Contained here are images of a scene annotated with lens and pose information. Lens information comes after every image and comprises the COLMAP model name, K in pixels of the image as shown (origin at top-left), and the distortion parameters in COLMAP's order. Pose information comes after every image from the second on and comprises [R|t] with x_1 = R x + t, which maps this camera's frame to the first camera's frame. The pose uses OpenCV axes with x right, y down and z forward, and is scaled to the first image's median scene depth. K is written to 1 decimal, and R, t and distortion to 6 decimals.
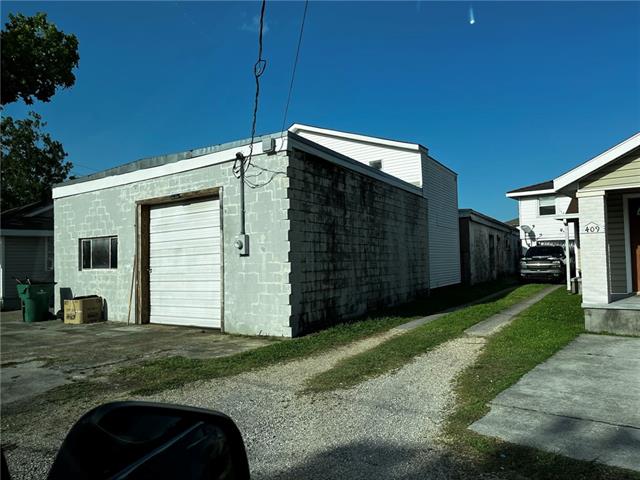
lens RADIAL K [[475.1, 0, 319.3], [0, 475.1, 242.1], [0, 0, 1]] dist [-0.003153, -0.000497]
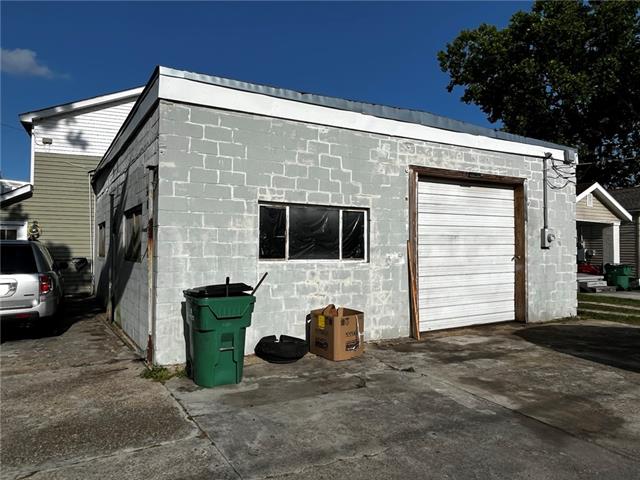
lens RADIAL K [[420.4, 0, 320.7], [0, 420.4, 238.3], [0, 0, 1]] dist [-0.004707, -0.000484]
pose [[0.441605, 0.055466, 0.895494, -1.053650], [-0.046790, 0.998153, -0.038751, 0.057213], [-0.895989, -0.024788, 0.443384, 0.877452]]
